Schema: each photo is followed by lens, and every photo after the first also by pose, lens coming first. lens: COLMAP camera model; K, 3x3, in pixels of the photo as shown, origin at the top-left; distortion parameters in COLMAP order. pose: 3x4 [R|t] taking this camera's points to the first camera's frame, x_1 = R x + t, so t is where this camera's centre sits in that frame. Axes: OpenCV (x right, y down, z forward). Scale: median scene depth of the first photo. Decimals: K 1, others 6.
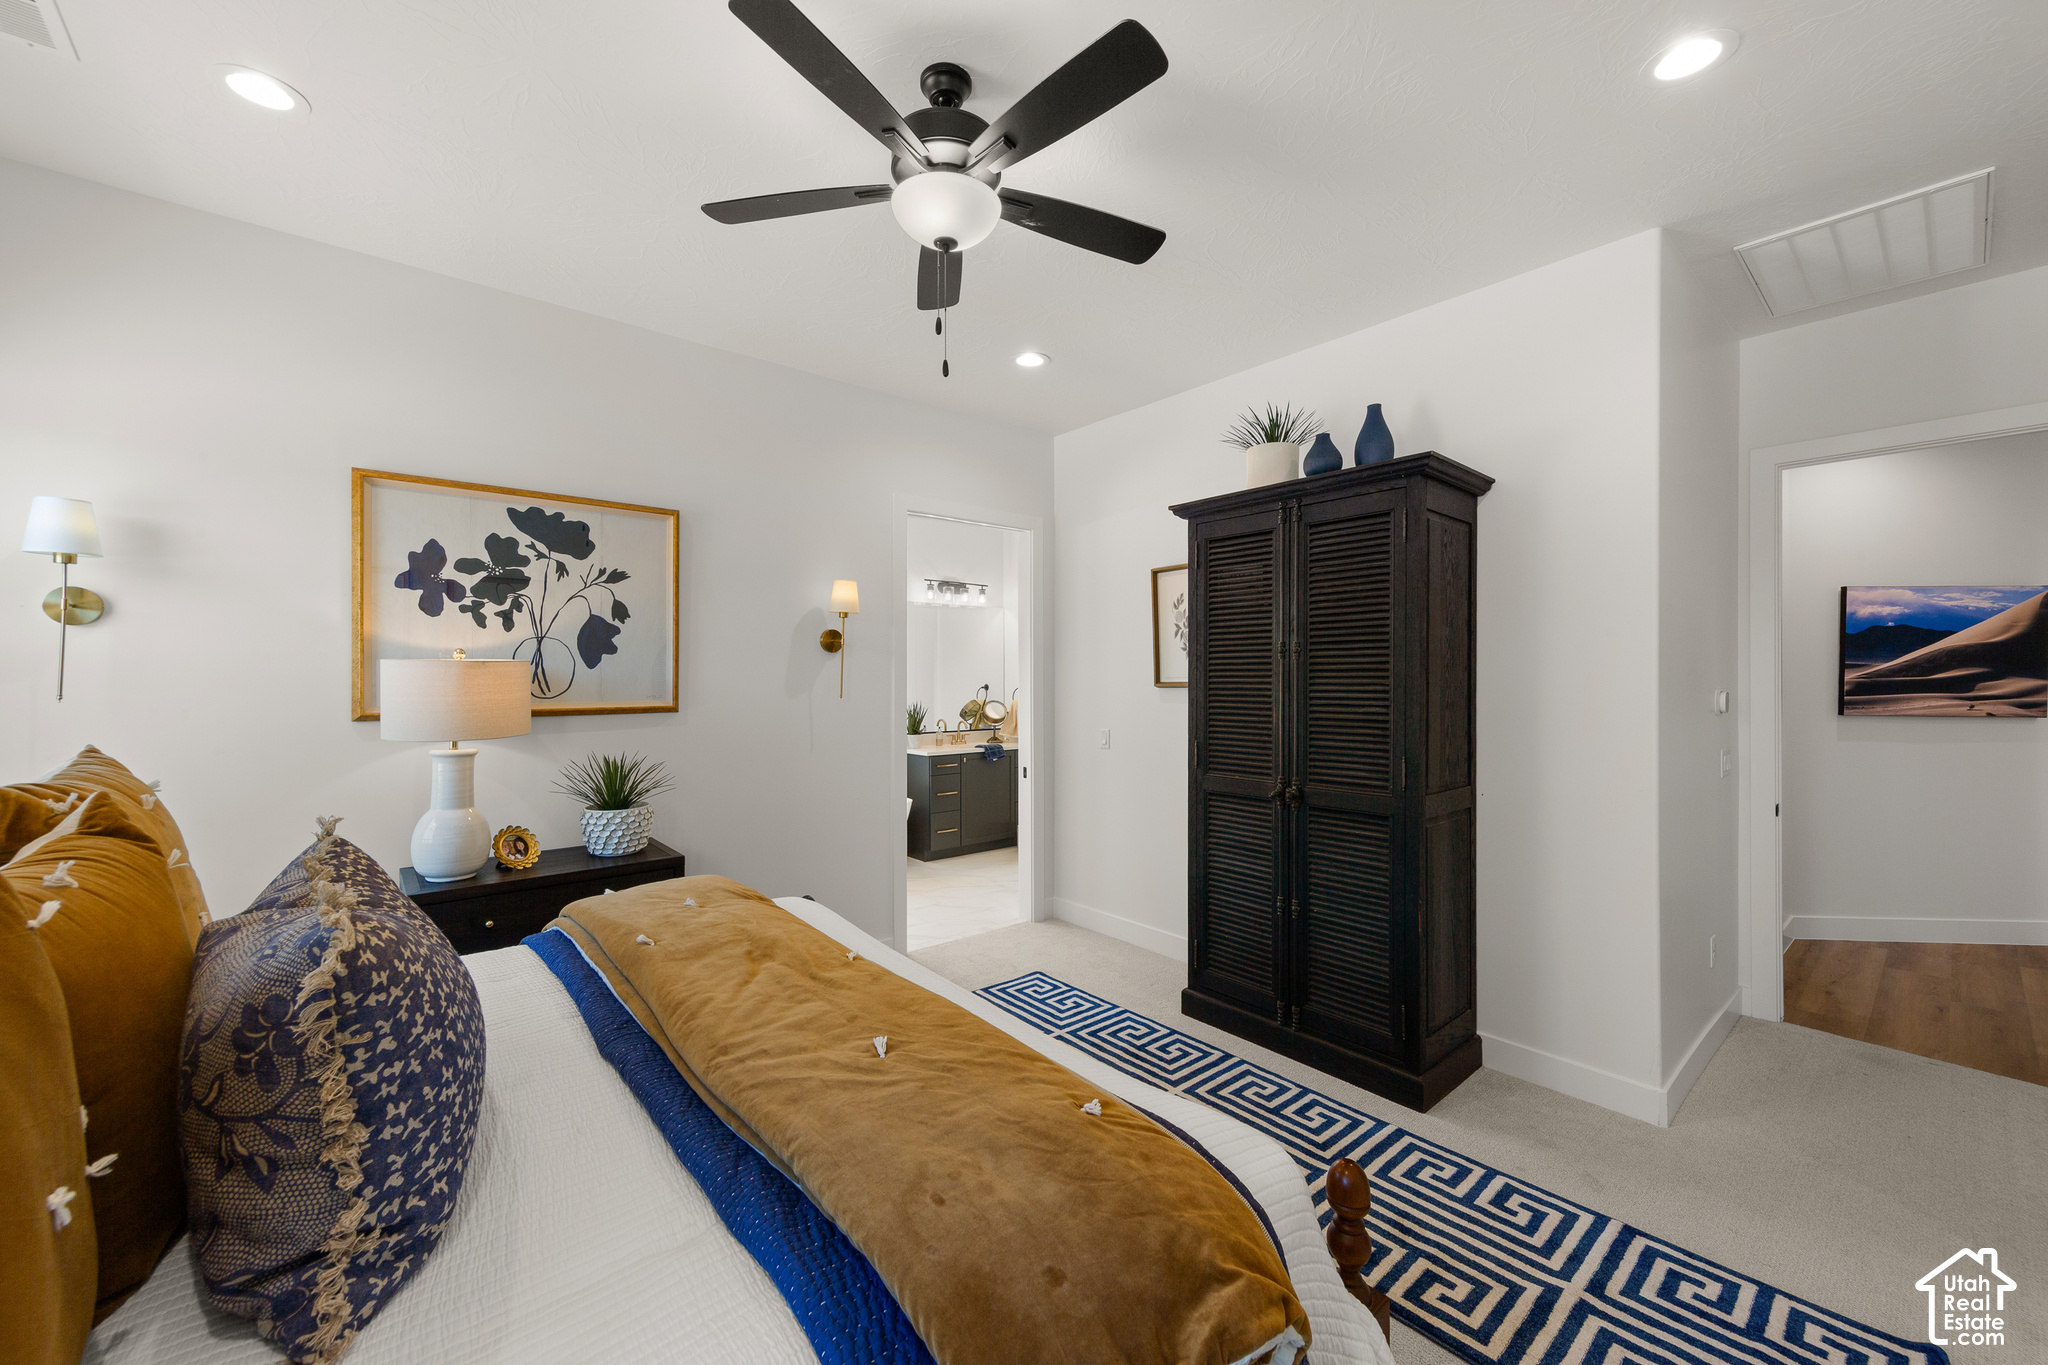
lens RADIAL K [[805.7, 0, 1024.5], [0, 805.7, 666.3], [0, 0, 1]] dist [0.018504, 0.000055]
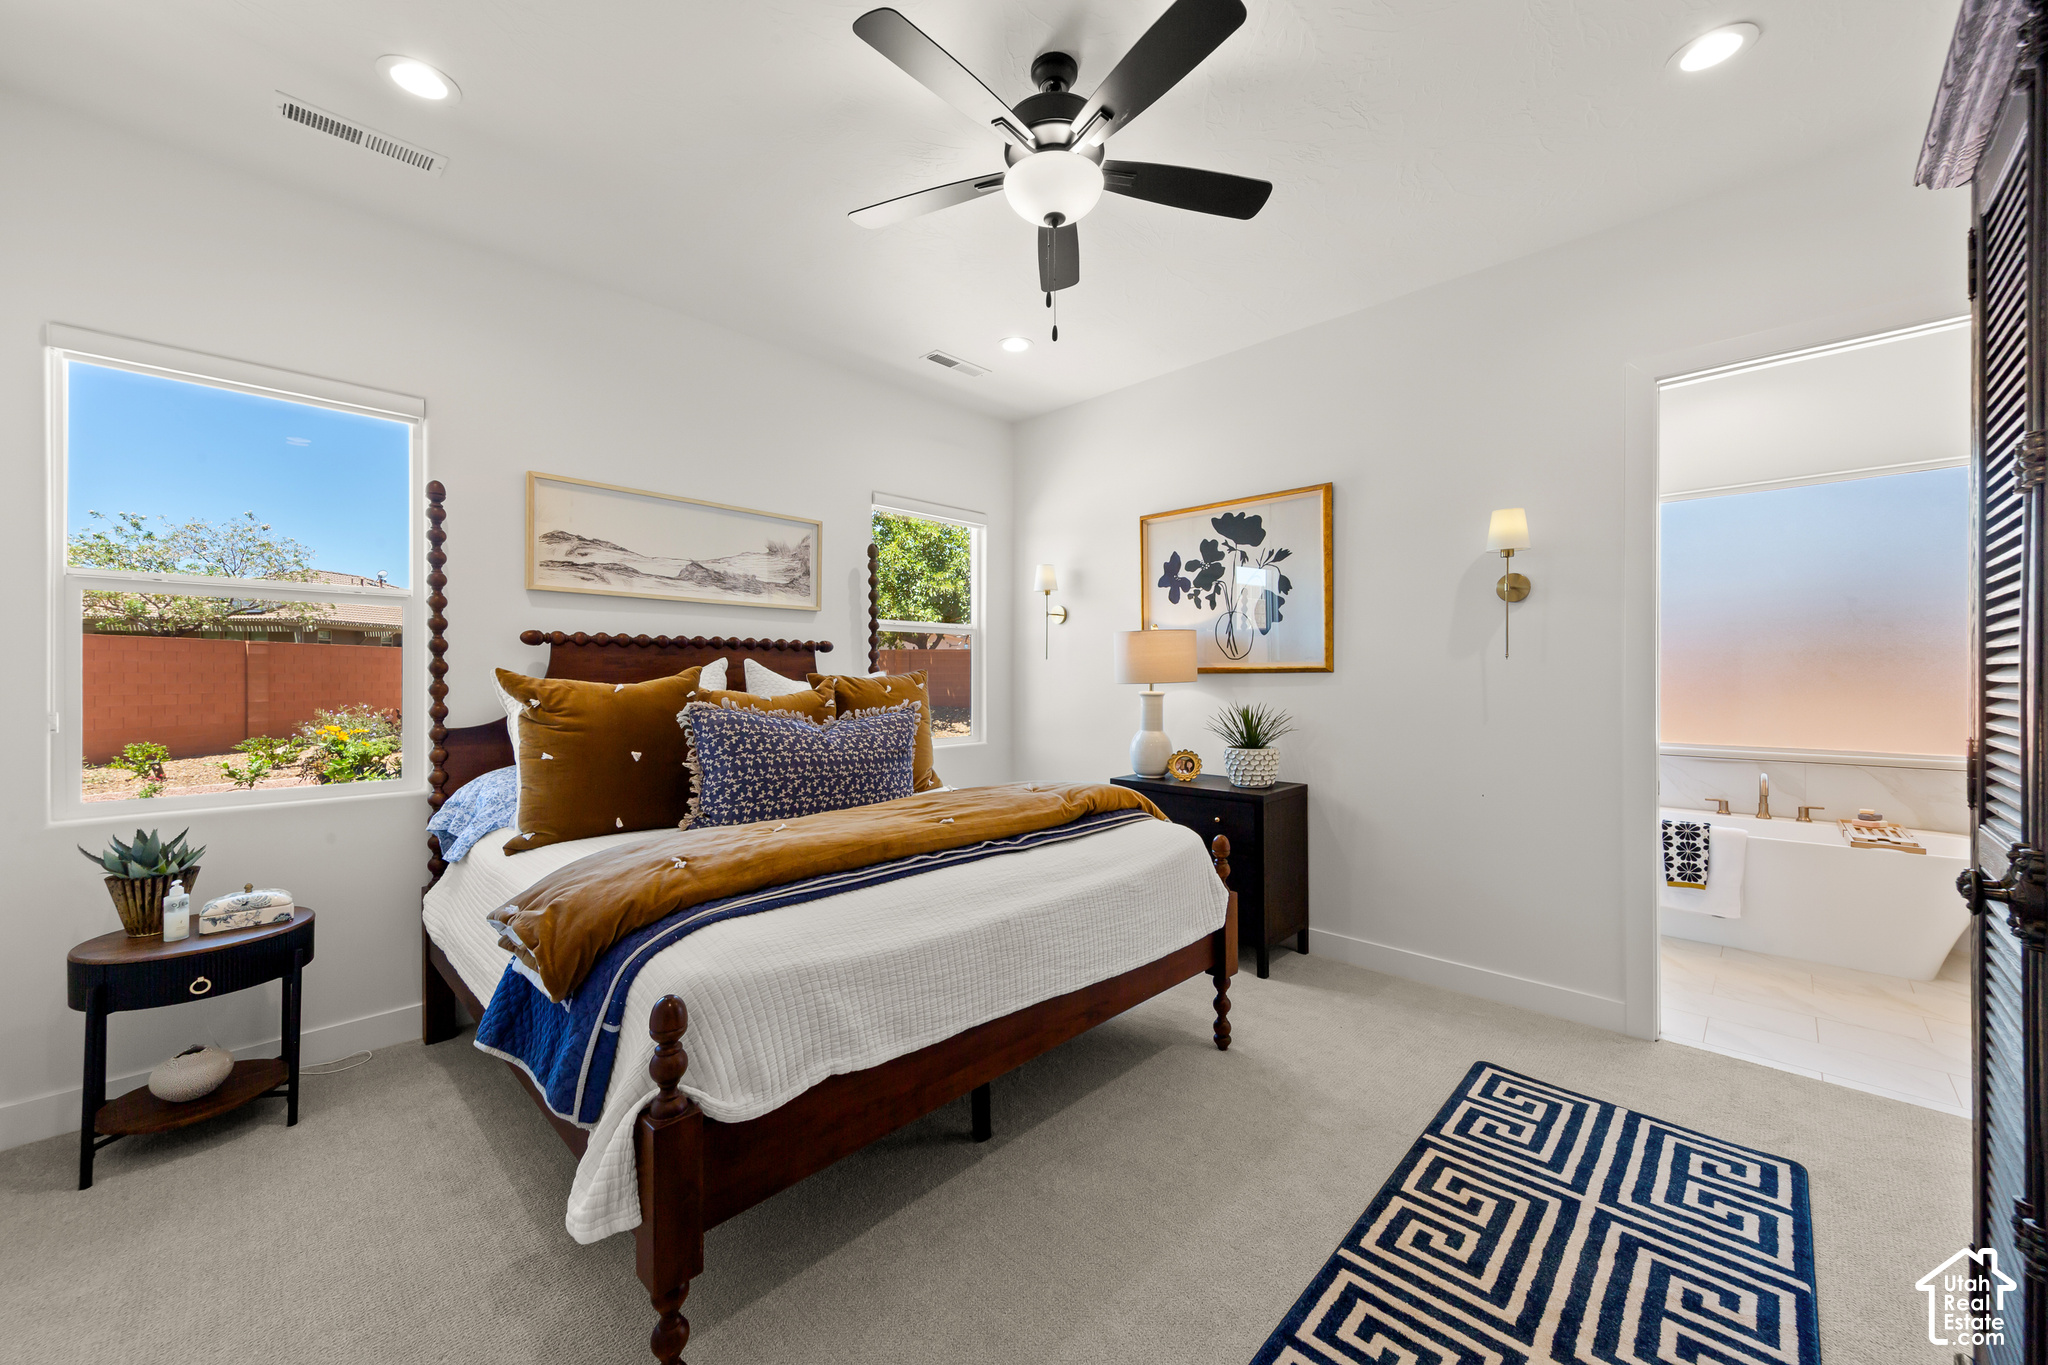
lens RADIAL K [[781.4, 0, 1032.0], [0, 781.4, 673.5], [0, 0, 1]] dist [0.000221, 0.000295]
pose [[0.081049, -0.007499, -0.996682, 0.625198], [0.011667, 0.999910, -0.006575, 0.067255], [0.996642, -0.011095, 0.081129, 0.584377]]
